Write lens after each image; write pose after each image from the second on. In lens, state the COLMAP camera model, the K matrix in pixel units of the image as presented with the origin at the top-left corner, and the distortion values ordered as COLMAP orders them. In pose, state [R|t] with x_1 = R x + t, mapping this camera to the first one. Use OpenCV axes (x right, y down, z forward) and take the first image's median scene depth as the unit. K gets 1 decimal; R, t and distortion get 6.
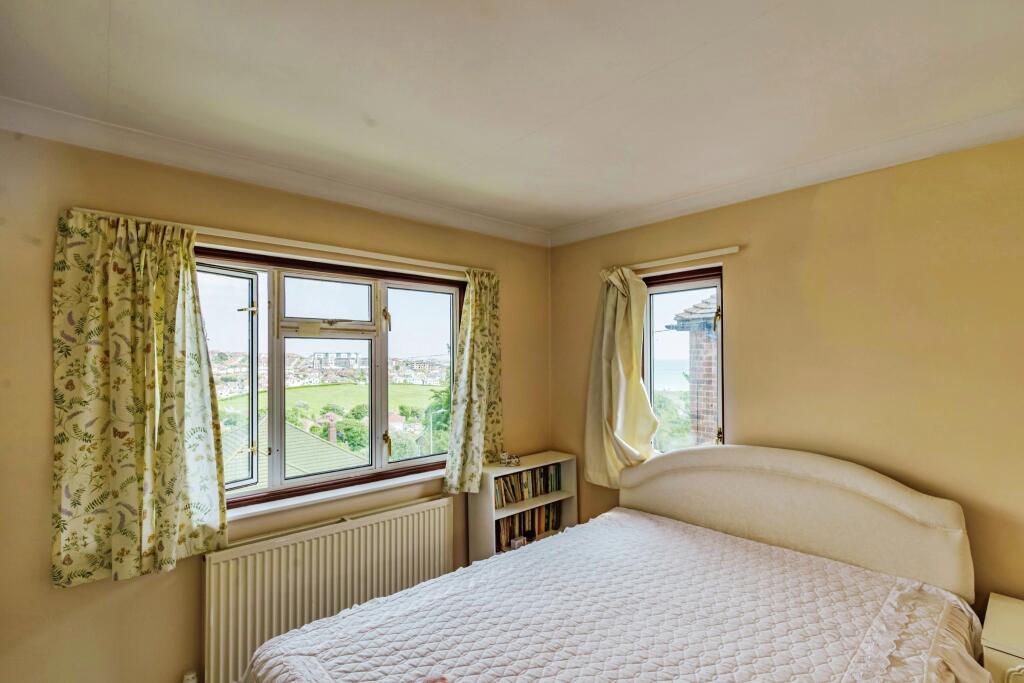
lens RADIAL K [[462.1, 0, 512.0], [0, 462.1, 341.5], [0, 0, 1]] dist [0.000107, 0.000058]
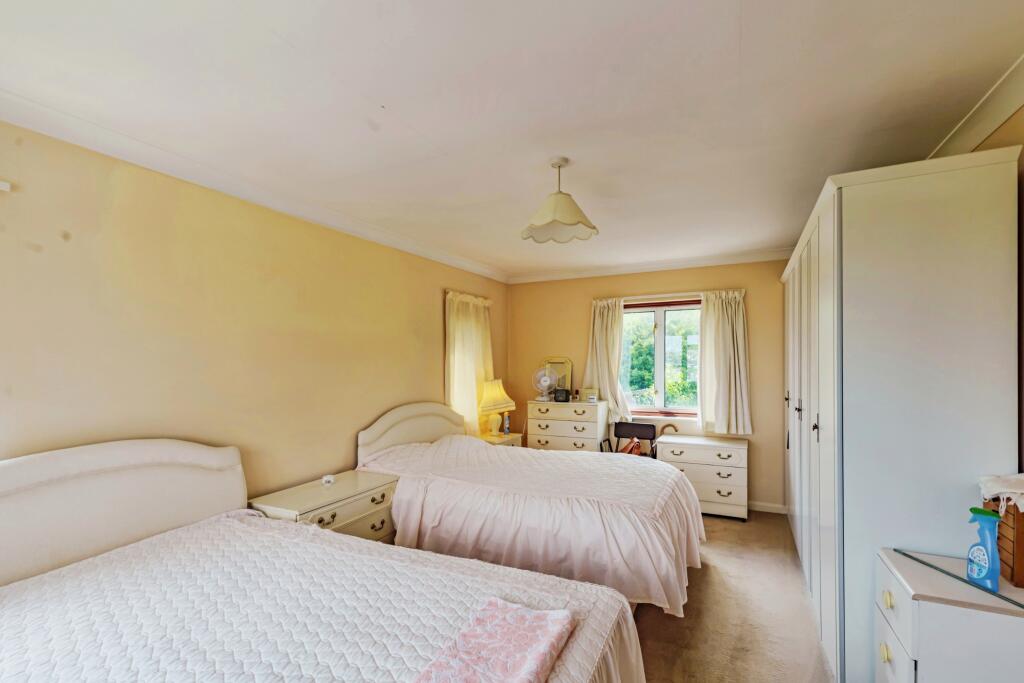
lens RADIAL K [[471.9, 0, 514.2], [0, 471.9, 355.4], [0, 0, 1]] dist [0.000520, 0.000007]
pose [[-0.384407, 0.013504, 0.923065, -0.632436], [-0.017757, 0.999600, -0.022019, 0.082105], [-0.922993, -0.024855, -0.384014, 0.711267]]
